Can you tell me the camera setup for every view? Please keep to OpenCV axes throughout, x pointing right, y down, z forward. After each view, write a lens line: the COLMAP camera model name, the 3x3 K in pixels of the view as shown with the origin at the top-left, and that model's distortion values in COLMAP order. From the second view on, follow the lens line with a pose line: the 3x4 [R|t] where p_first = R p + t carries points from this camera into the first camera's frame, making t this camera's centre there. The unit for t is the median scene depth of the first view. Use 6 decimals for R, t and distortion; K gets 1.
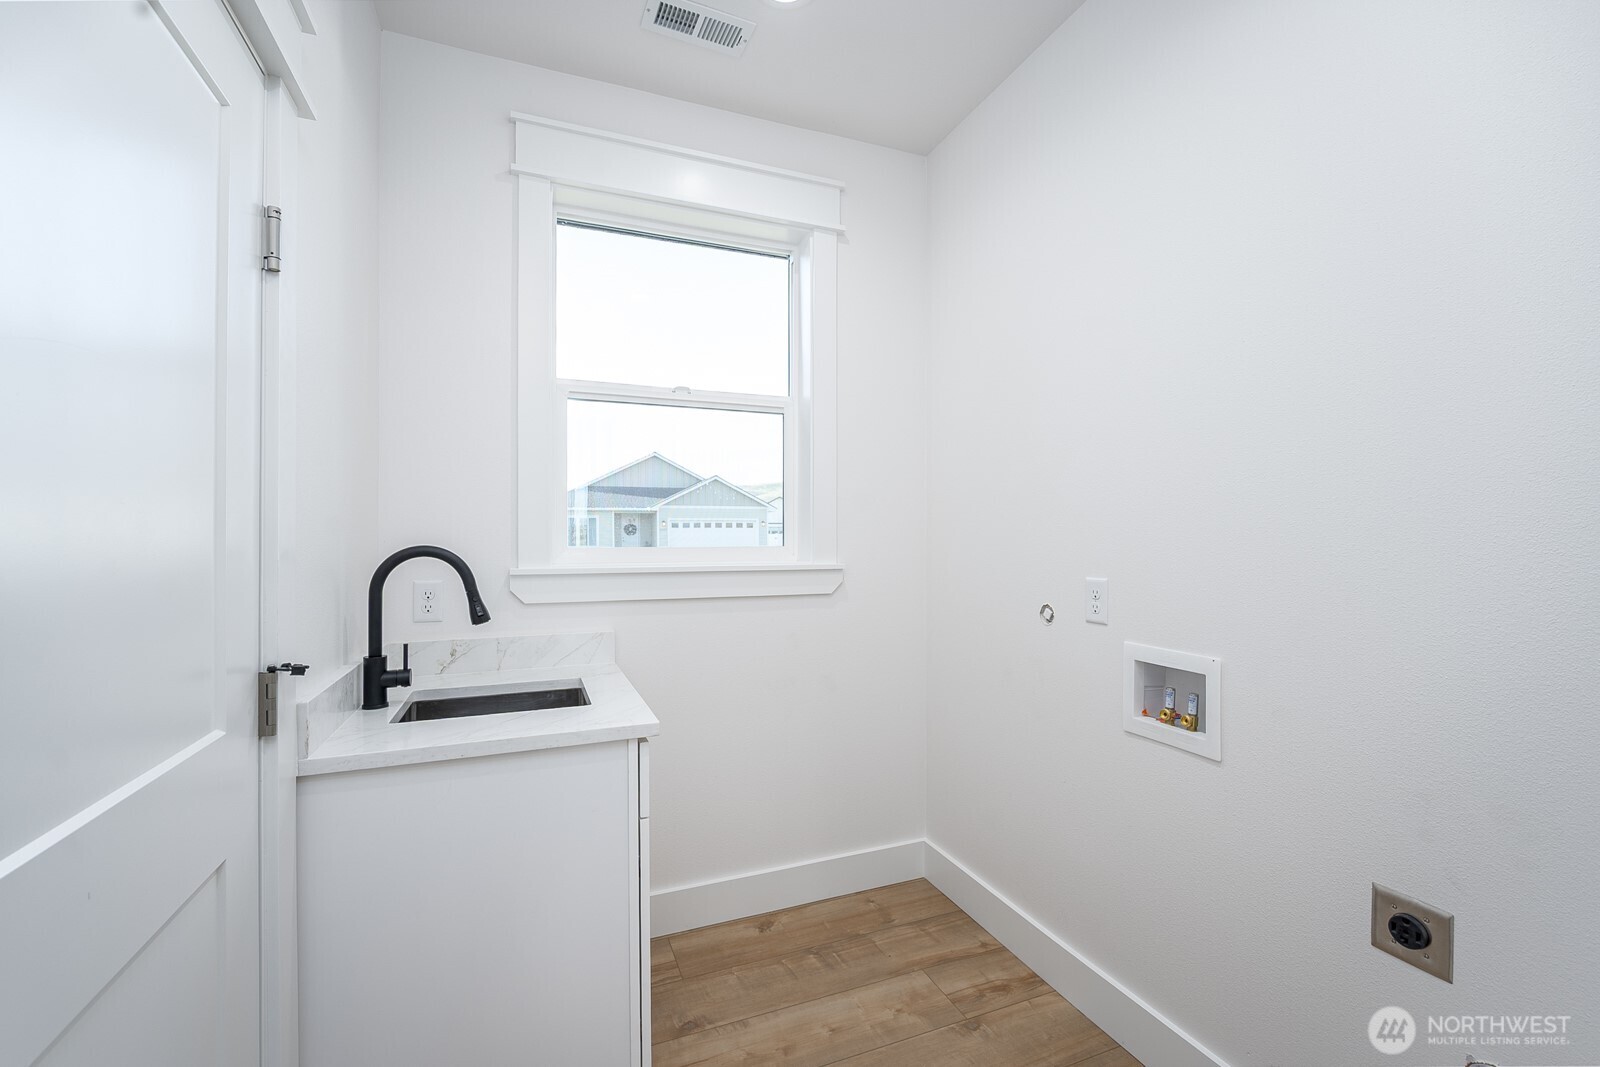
lens RADIAL K [[675.5, 0, 800.9], [0, 675.5, 535.2], [0, 0, 1]] dist [0.000212, -0.000499]
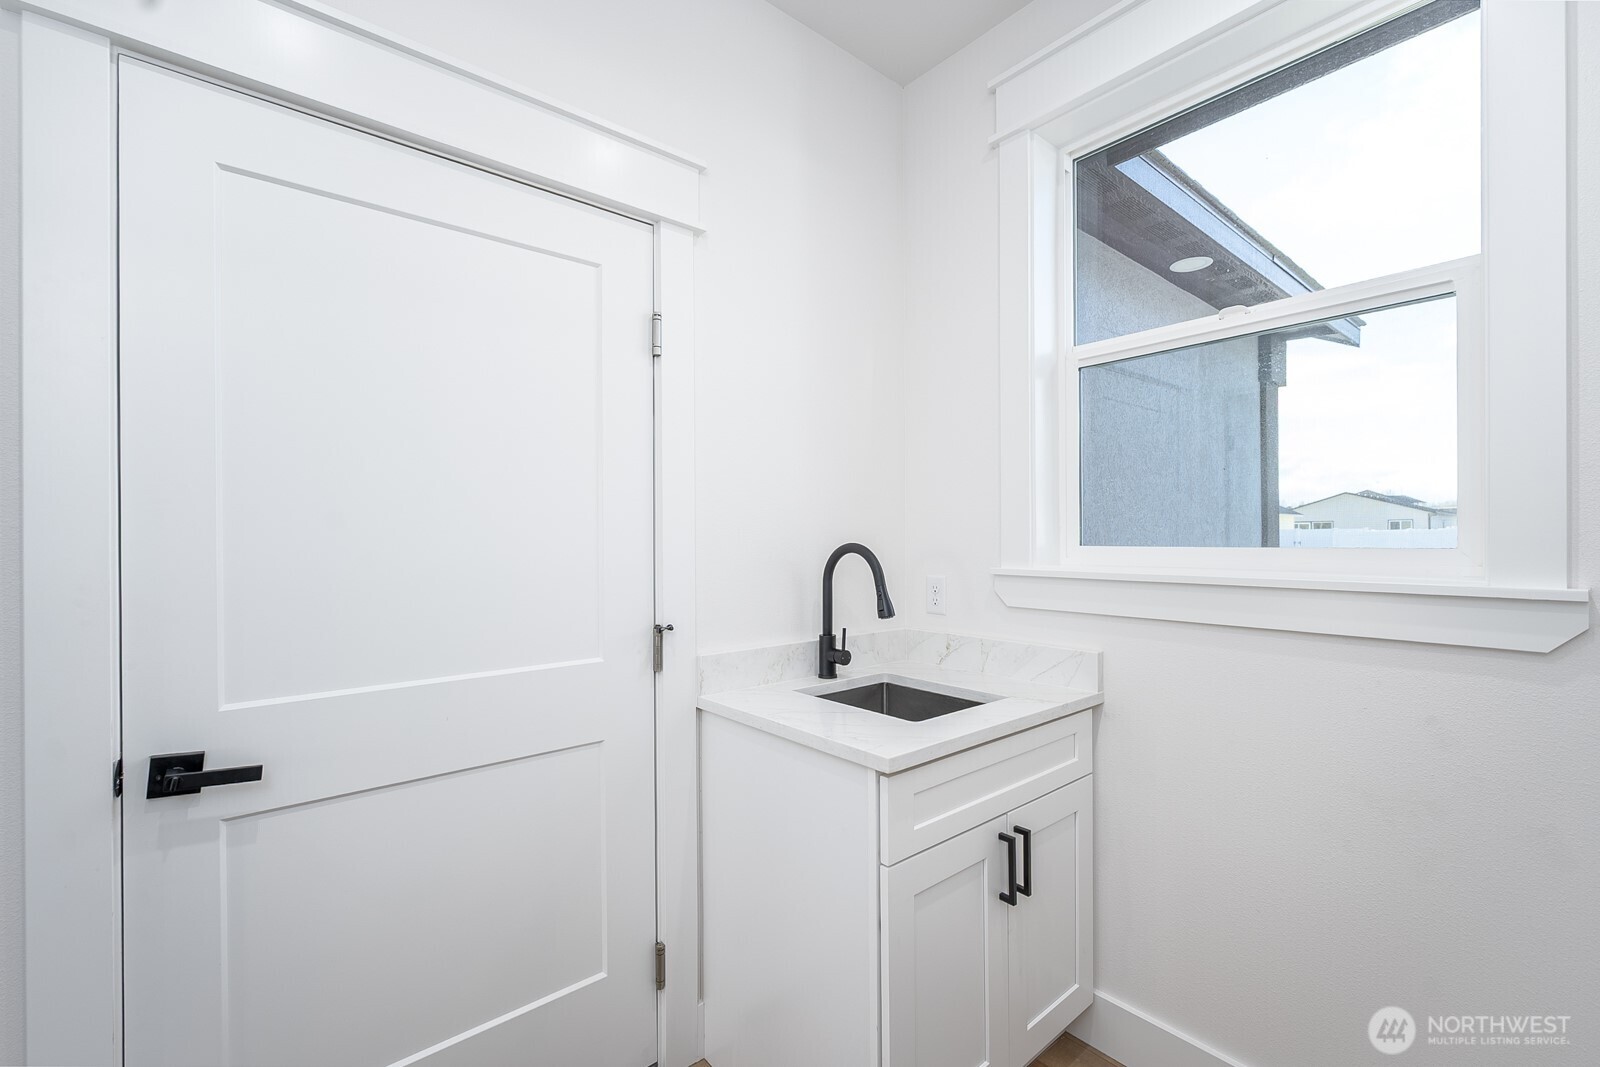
lens RADIAL K [[675.5, 0, 800.6], [0, 675.5, 537.8], [0, 0, 1]] dist [0.000212, -0.000499]
pose [[0.313115, 0.001453, -0.949714, 0.399451], [0.012912, 0.999900, 0.005787, -0.001527], [0.949628, -0.014075, 0.313064, 0.465360]]
